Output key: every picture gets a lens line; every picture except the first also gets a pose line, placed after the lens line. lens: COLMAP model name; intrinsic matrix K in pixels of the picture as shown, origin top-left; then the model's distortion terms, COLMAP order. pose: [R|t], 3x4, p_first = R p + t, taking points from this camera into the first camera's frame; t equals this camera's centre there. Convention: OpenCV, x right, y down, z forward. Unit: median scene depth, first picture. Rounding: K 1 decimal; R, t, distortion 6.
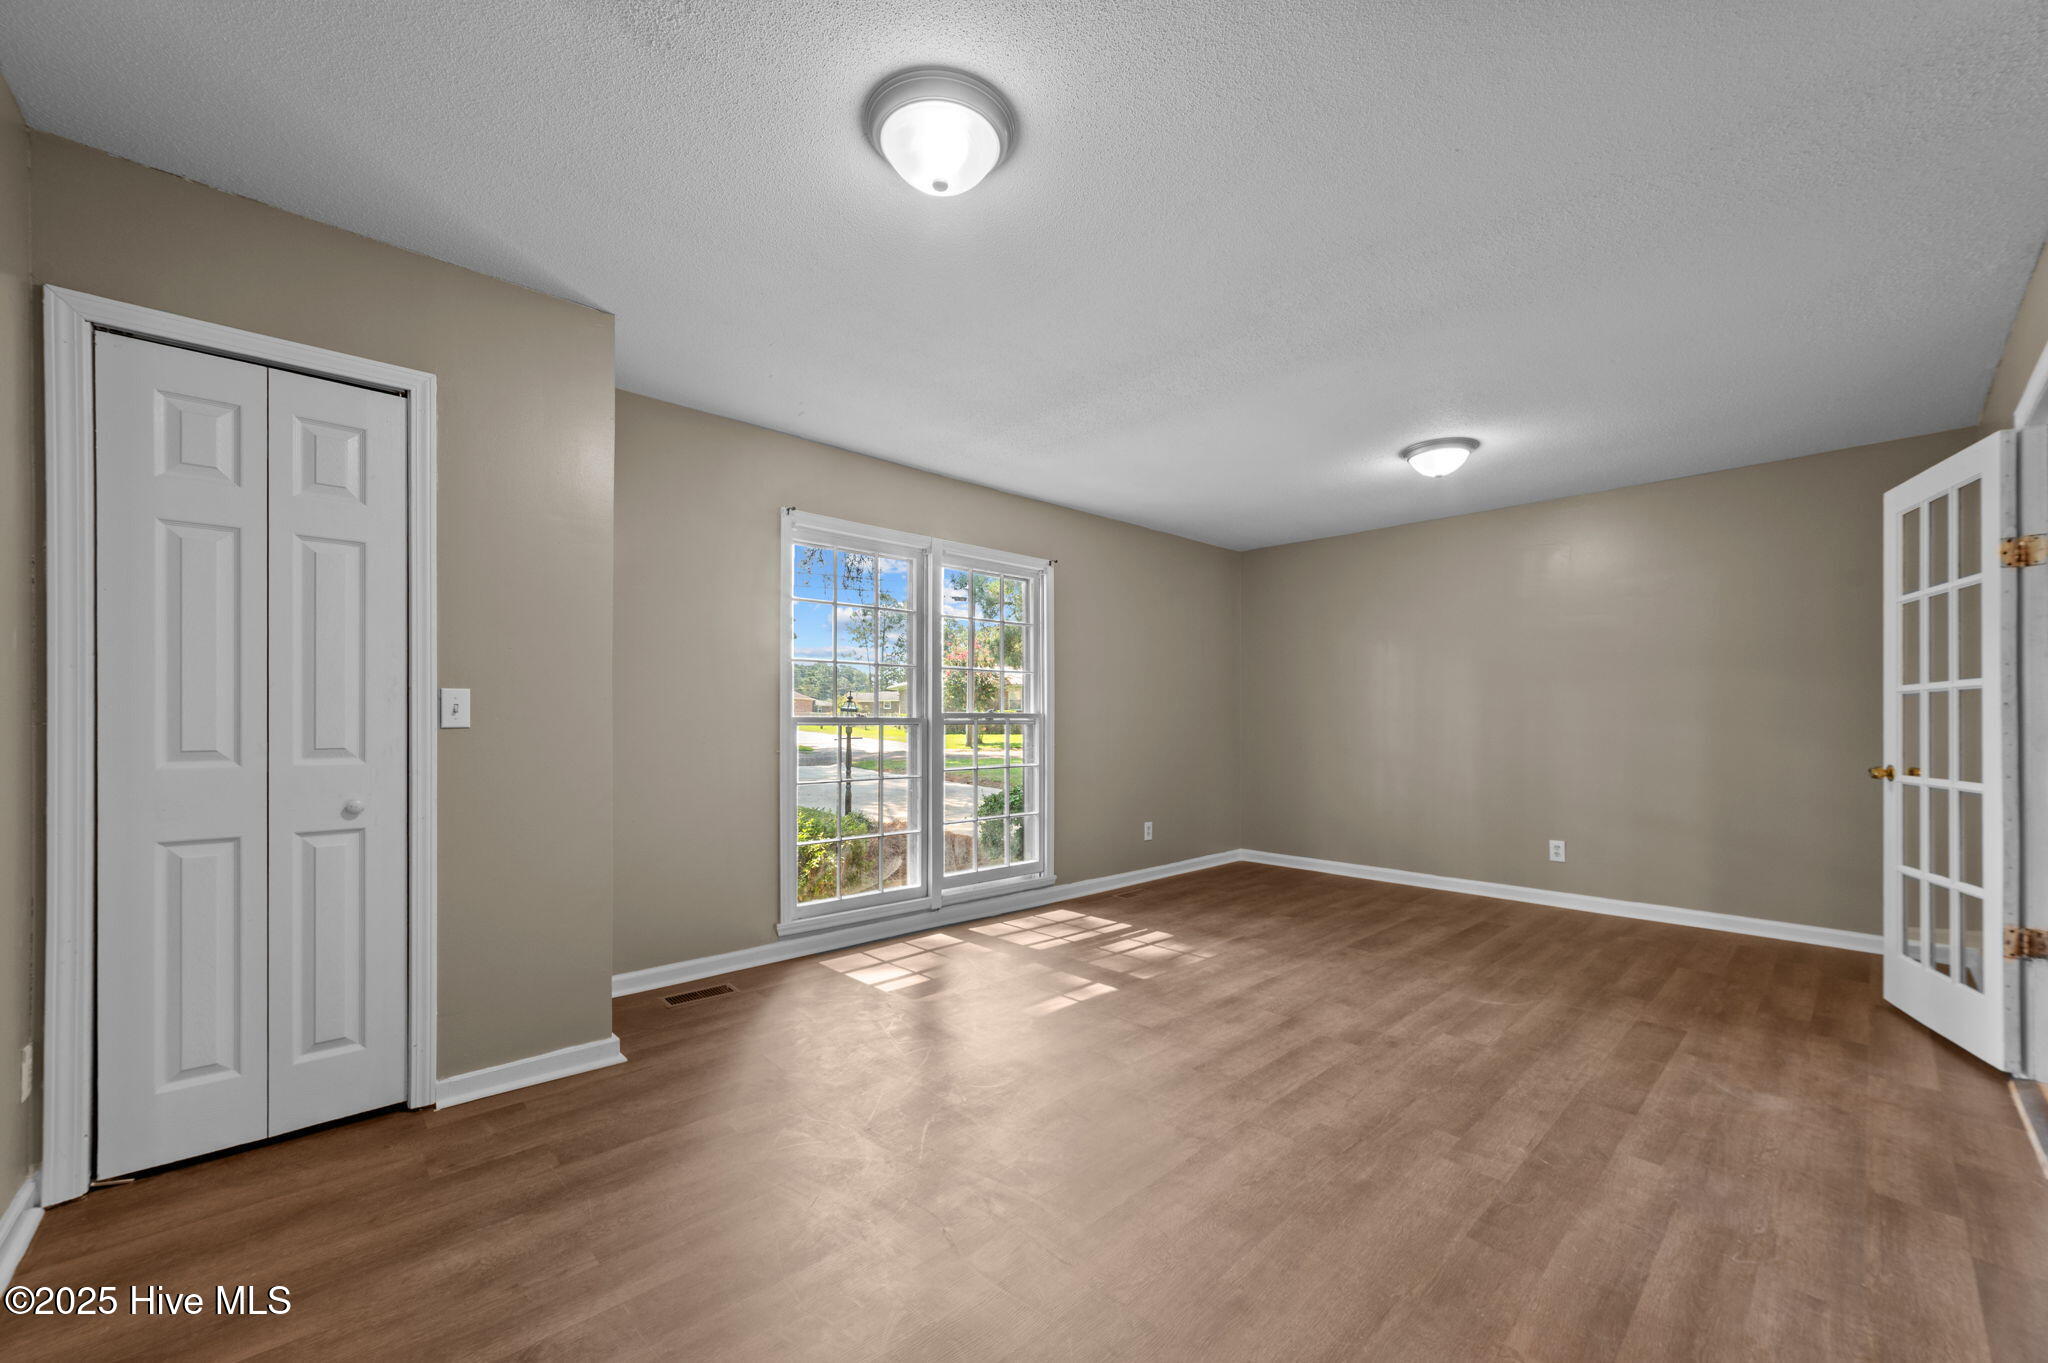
lens RADIAL K [[799.6, 0, 1027.0], [0, 799.6, 705.7], [0, 0, 1]] dist [-0.007869, 0.000542]
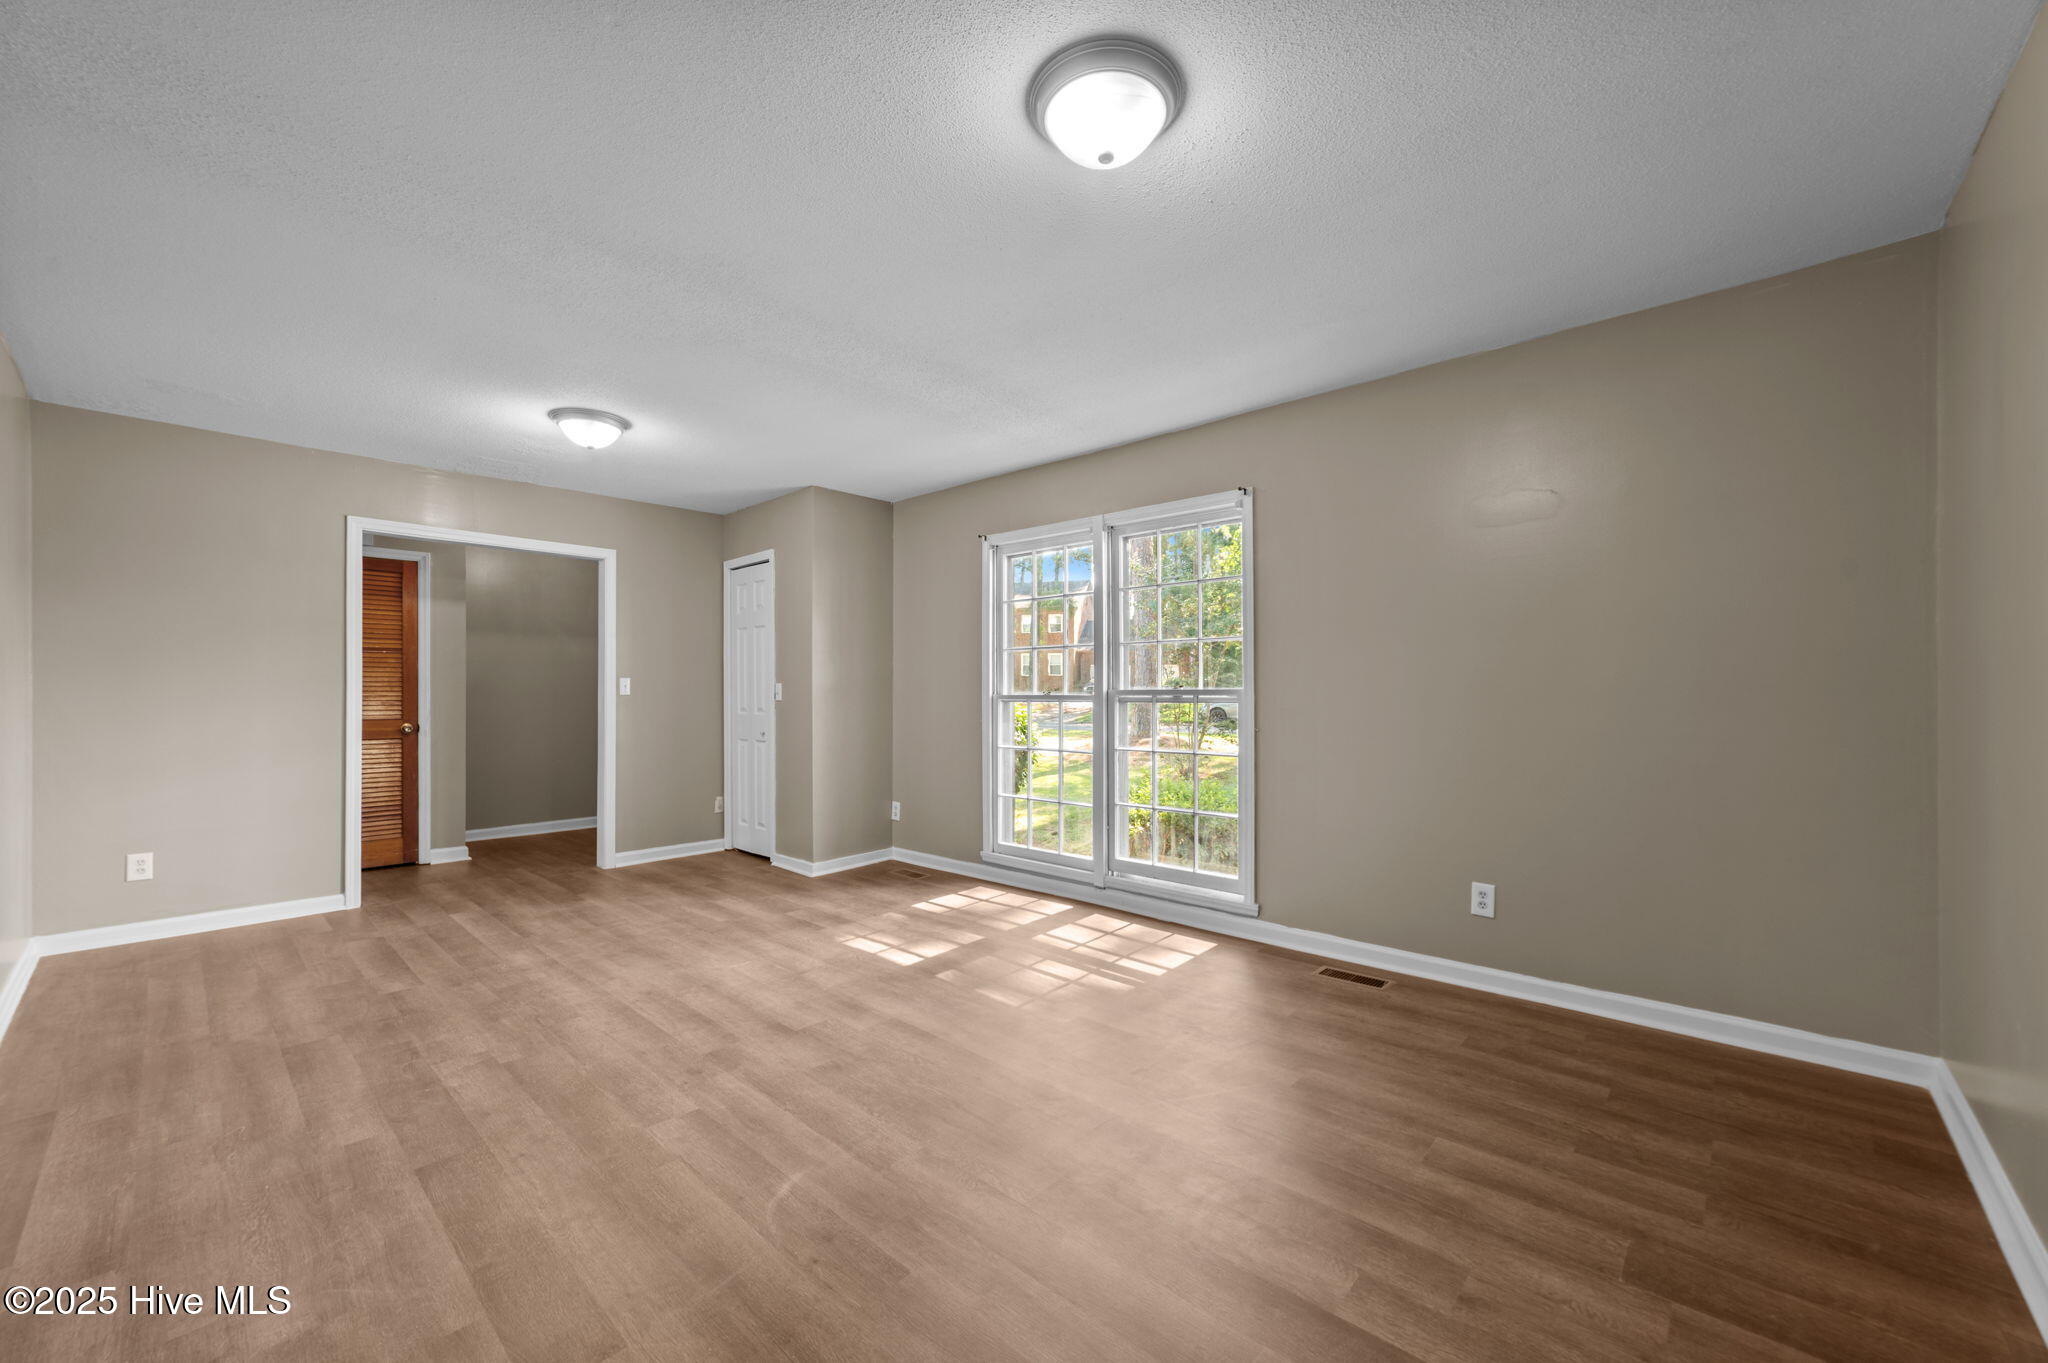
lens RADIAL K [[800.5, 0, 1025.4], [0, 800.5, 687.8], [0, 0, 1]] dist [-0.008845, 0.003084]
pose [[0.067439, -0.010813, -0.997665, 1.327880], [0.020911, 0.999737, -0.009422, 0.021699], [0.997504, -0.020226, 0.067648, 1.282602]]
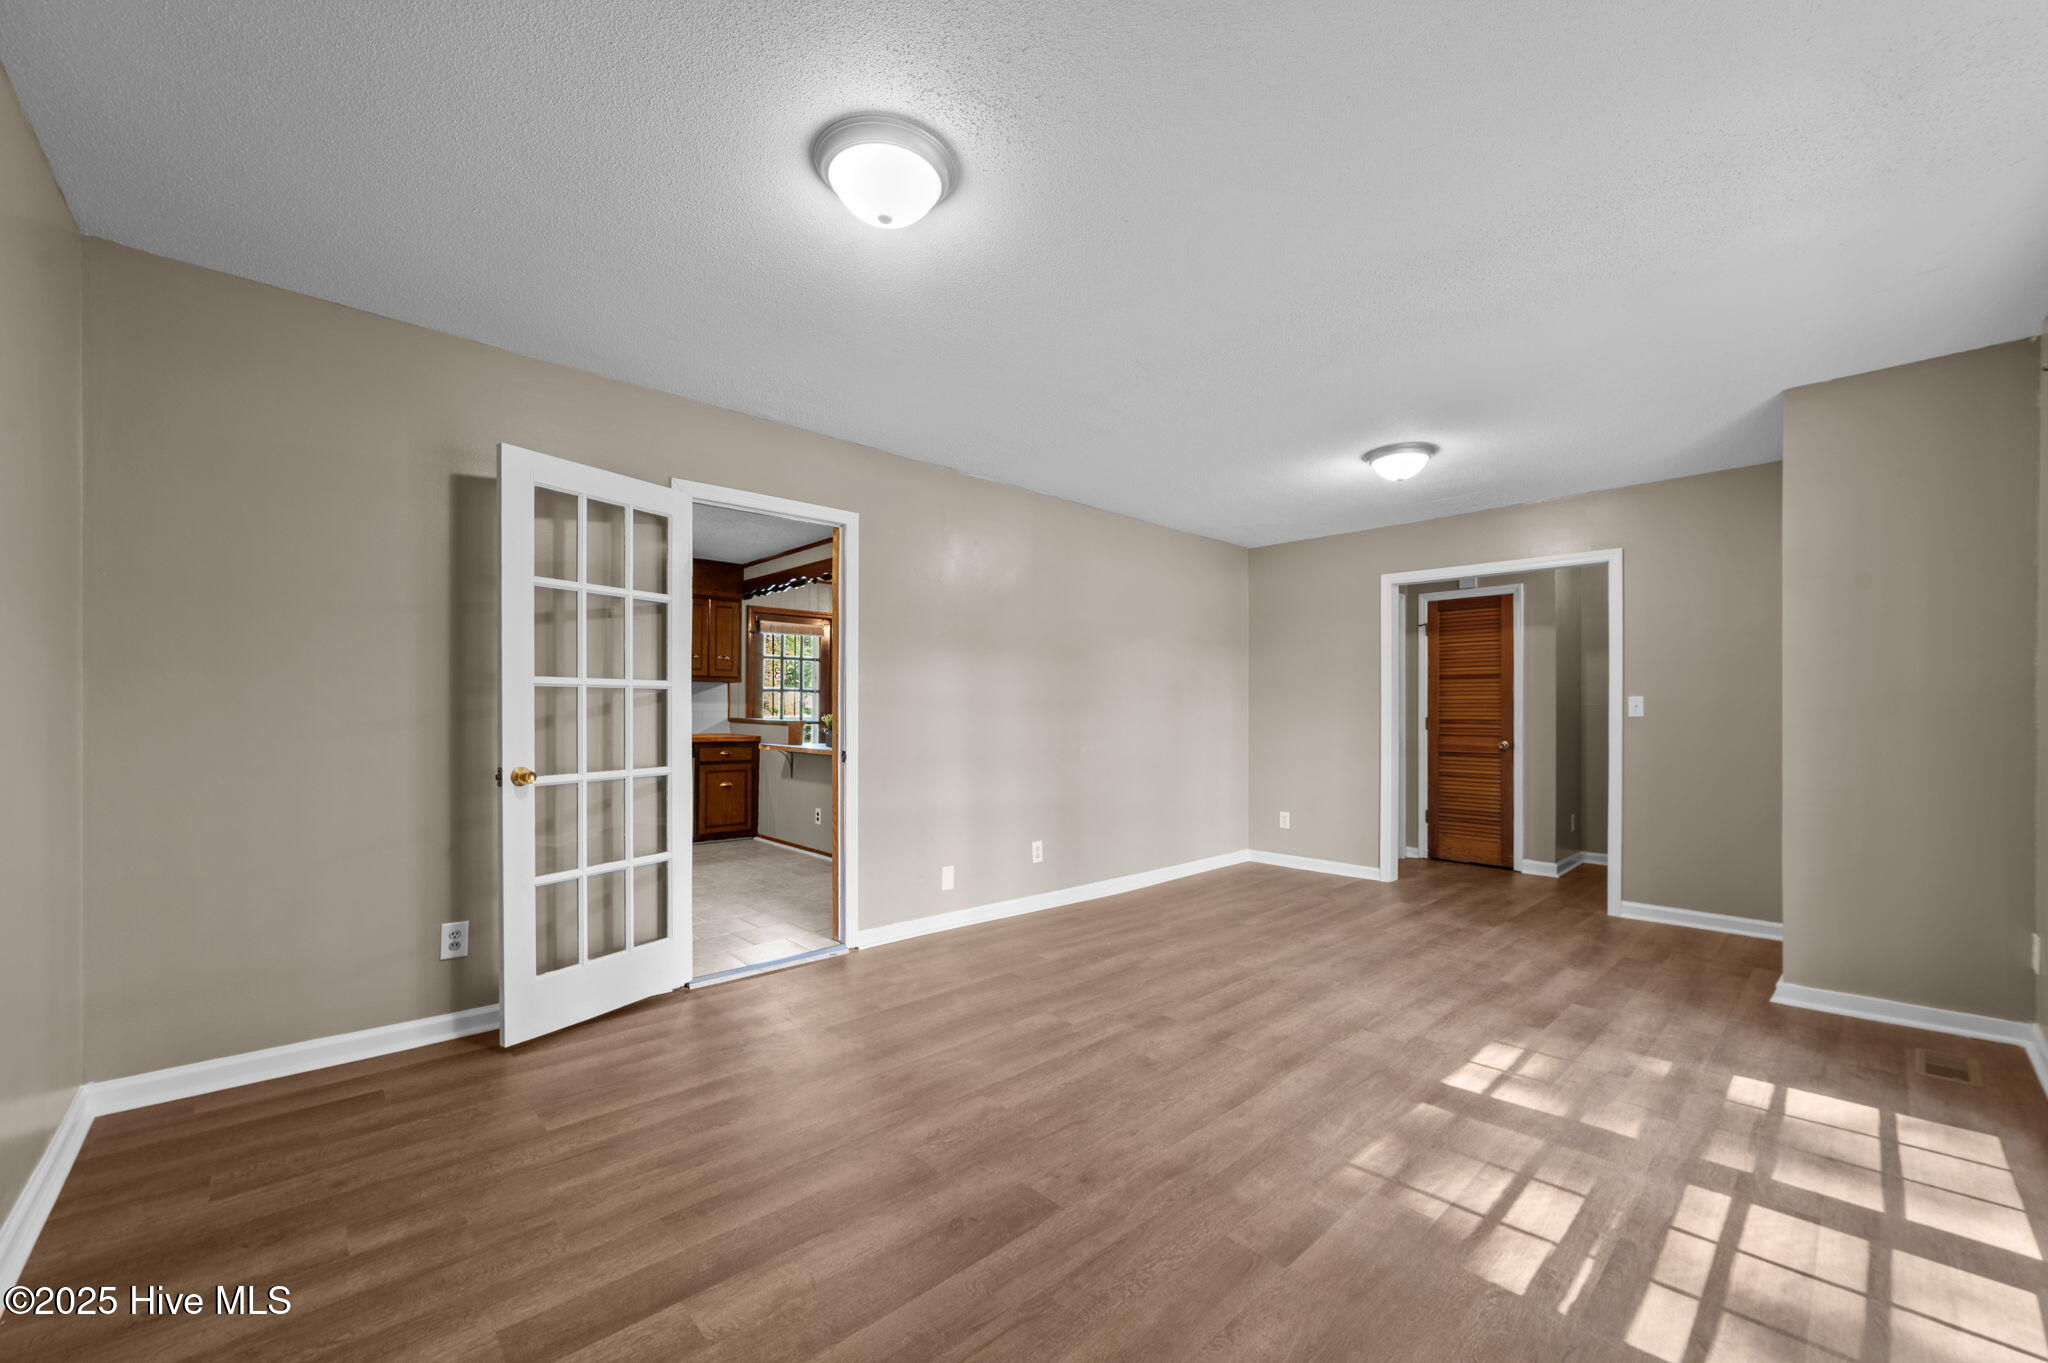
lens RADIAL K [[799.6, 0, 1027.0], [0, 799.6, 705.7], [0, 0, 1]] dist [-0.007869, 0.000542]
pose [[-0.999979, -0.006197, 0.001789, 0.589332], [-0.006244, 0.999602, -0.027504, 0.031162], [-0.001617, -0.027515, -0.999620, 2.060581]]
